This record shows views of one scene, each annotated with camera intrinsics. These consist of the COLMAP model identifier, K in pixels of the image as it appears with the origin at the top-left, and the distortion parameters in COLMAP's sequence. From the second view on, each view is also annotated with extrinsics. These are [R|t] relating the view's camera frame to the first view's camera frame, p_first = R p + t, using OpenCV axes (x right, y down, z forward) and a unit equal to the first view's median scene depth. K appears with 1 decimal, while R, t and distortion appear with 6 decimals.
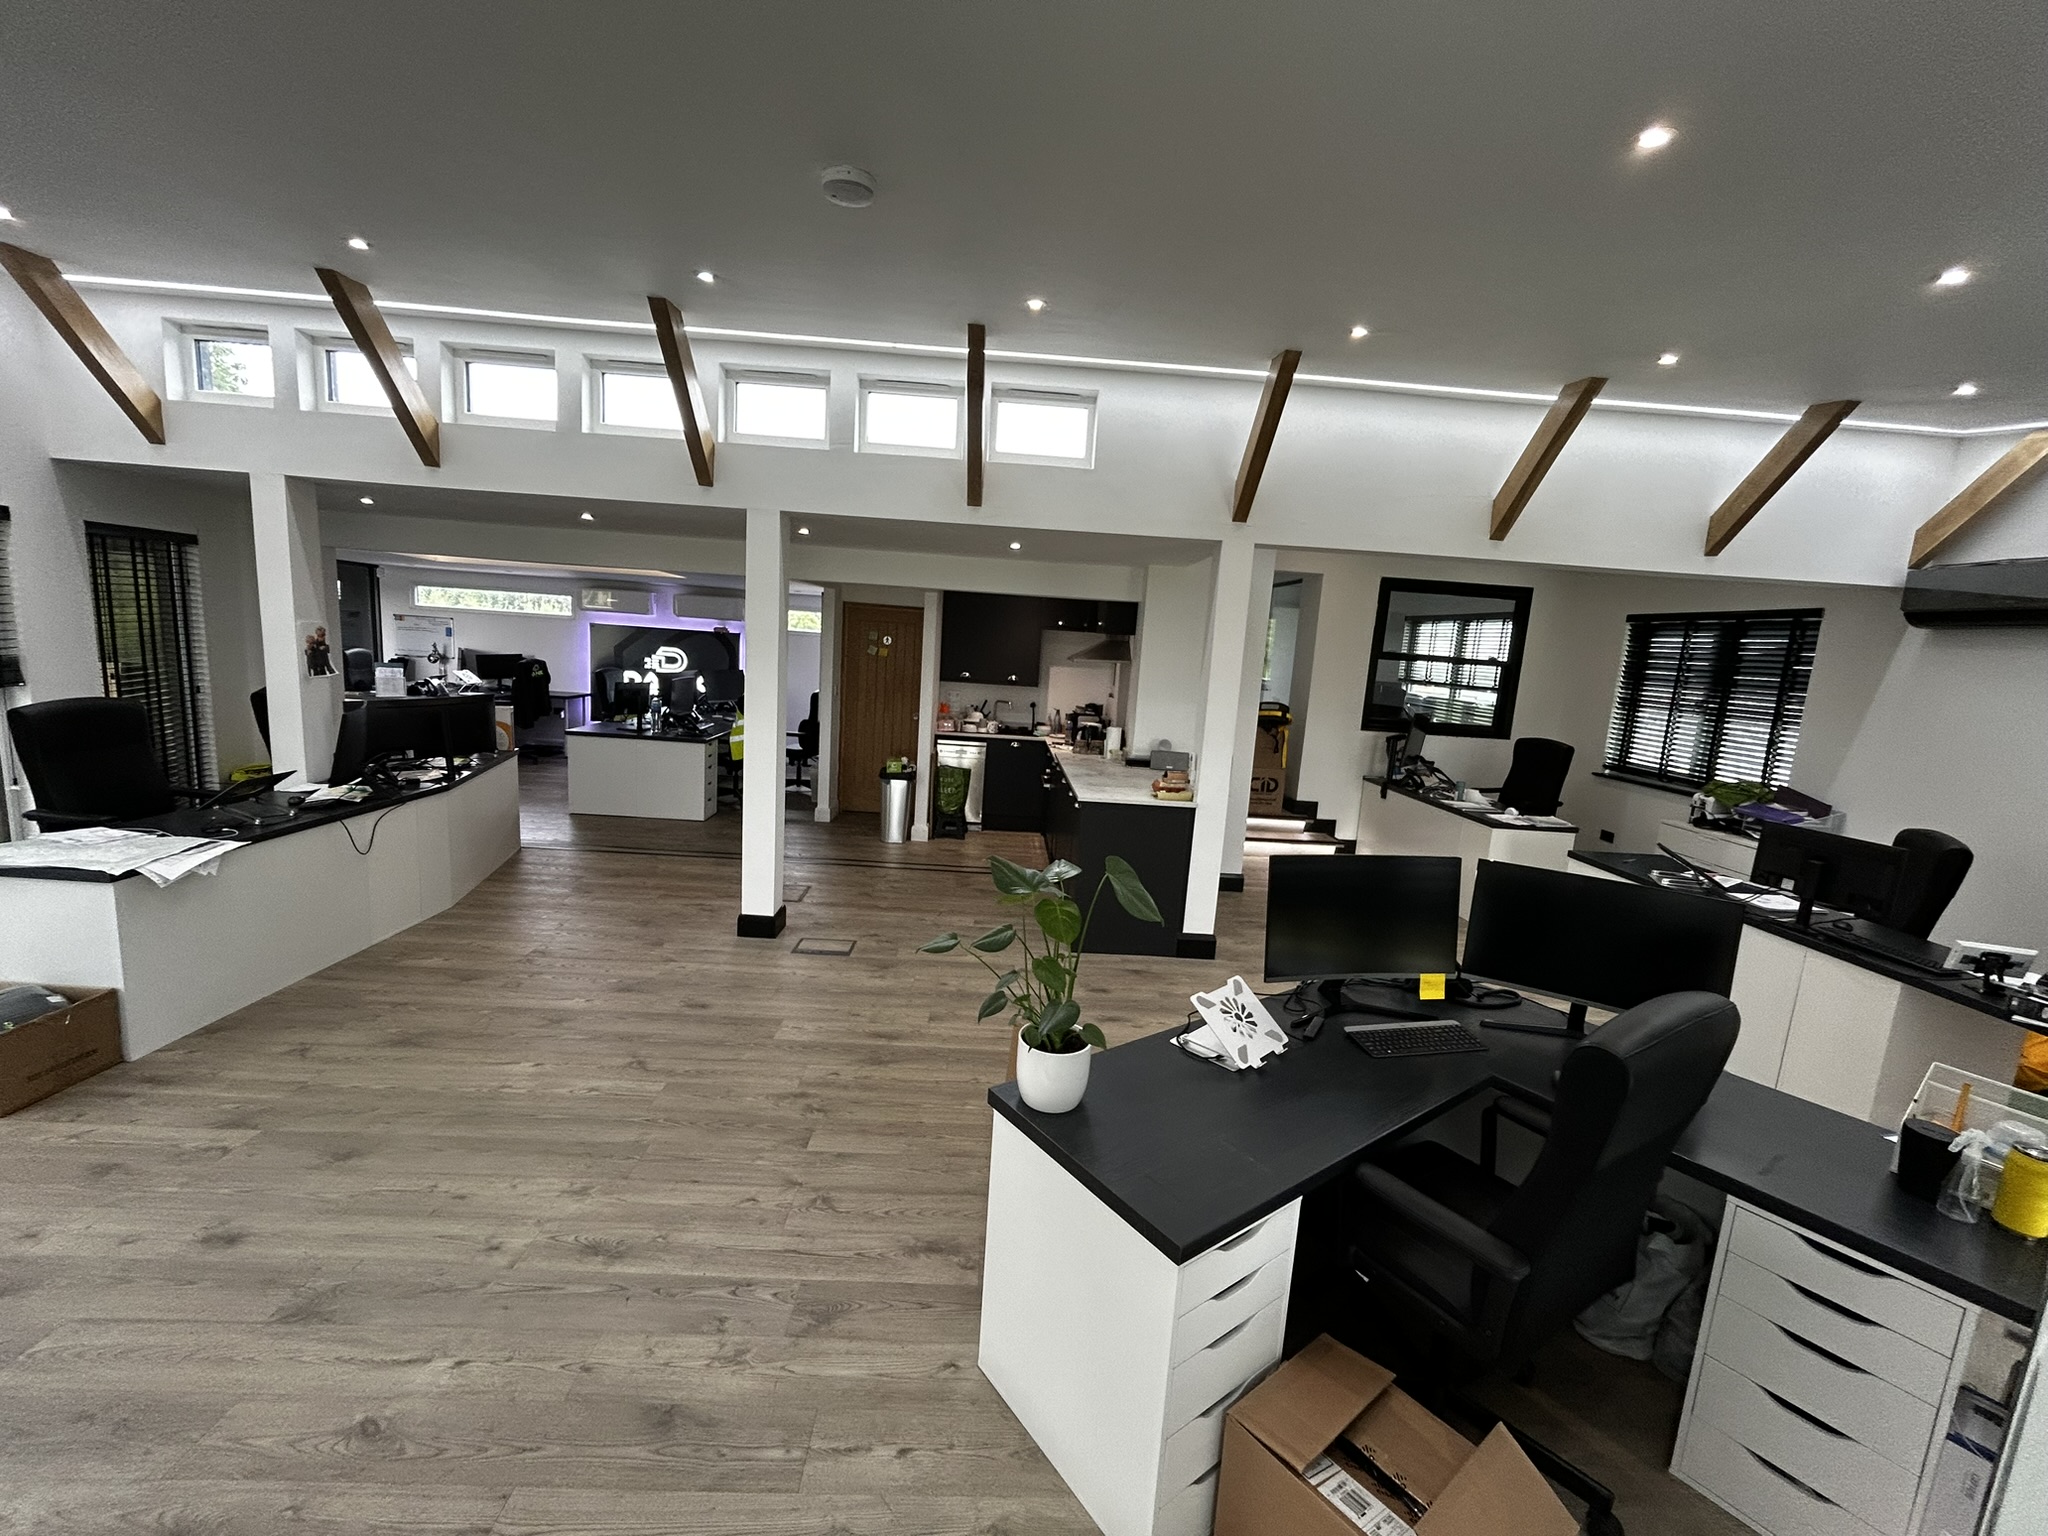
lens RADIAL K [[821.1, 0, 1024.0], [0, 821.1, 768.0], [0, 0, 1]] dist [-0.017127, 0.000094]
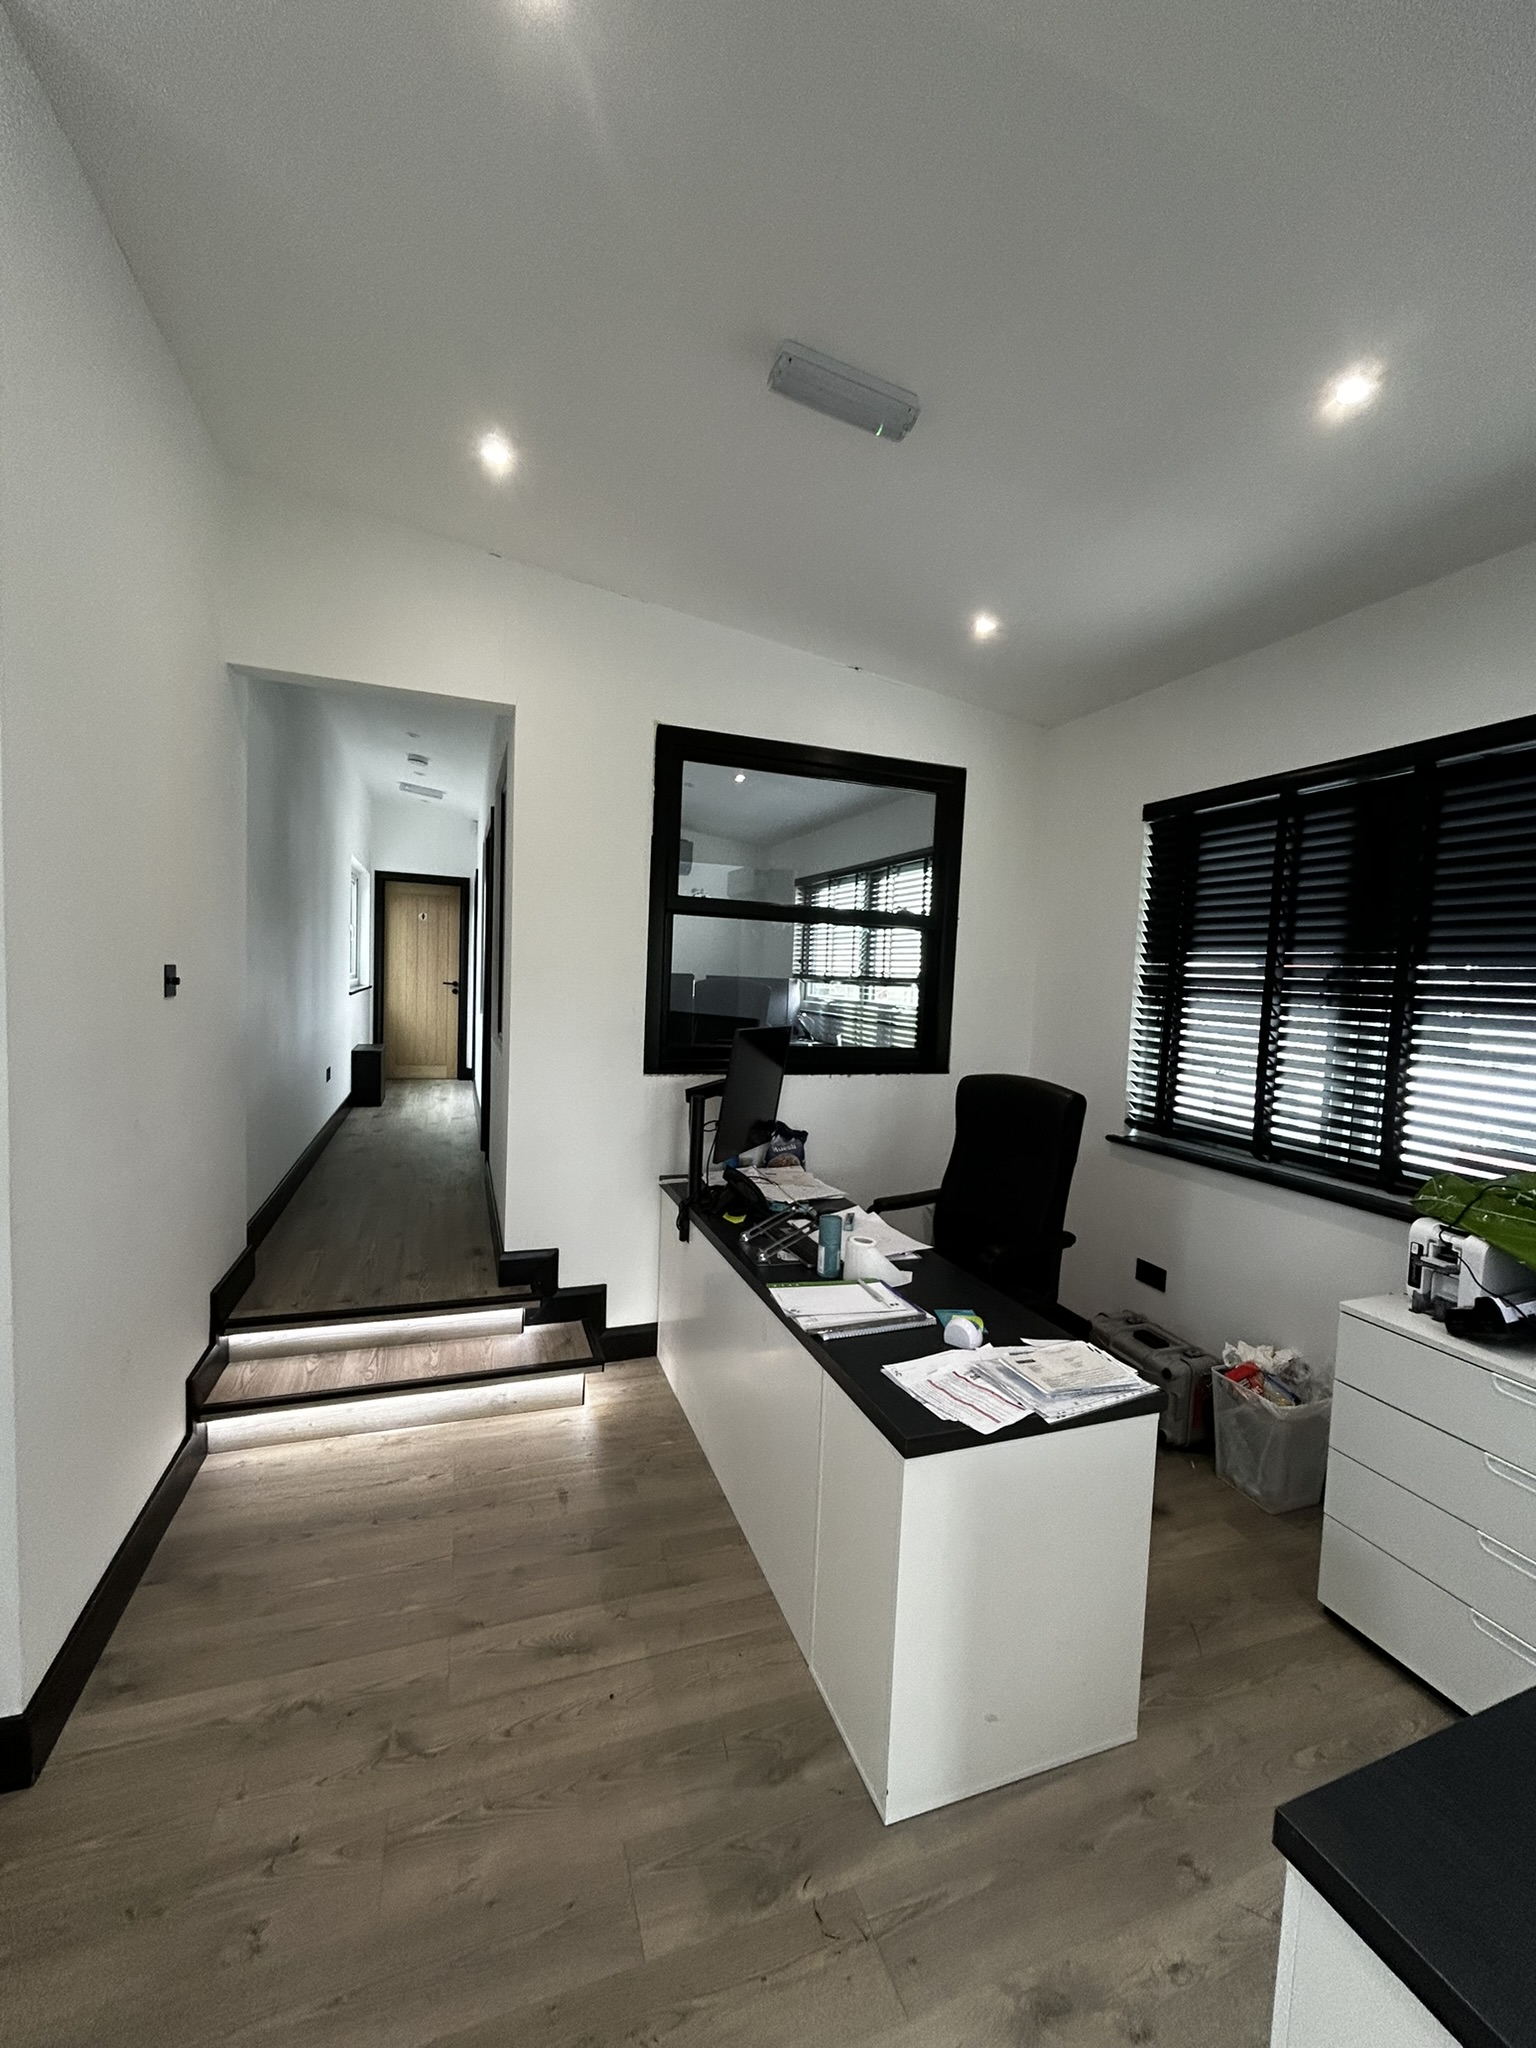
lens RADIAL K [[827.2, 0, 775.8], [0, 827.2, 1029.7], [0, 0, 1]] dist [0.002457, 0.000385]
pose [[0.948460, -0.042655, 0.314013, 0.364964], [0.066101, 0.995733, -0.064395, -0.038960], [-0.309926, 0.081833, 0.947232, 0.597019]]
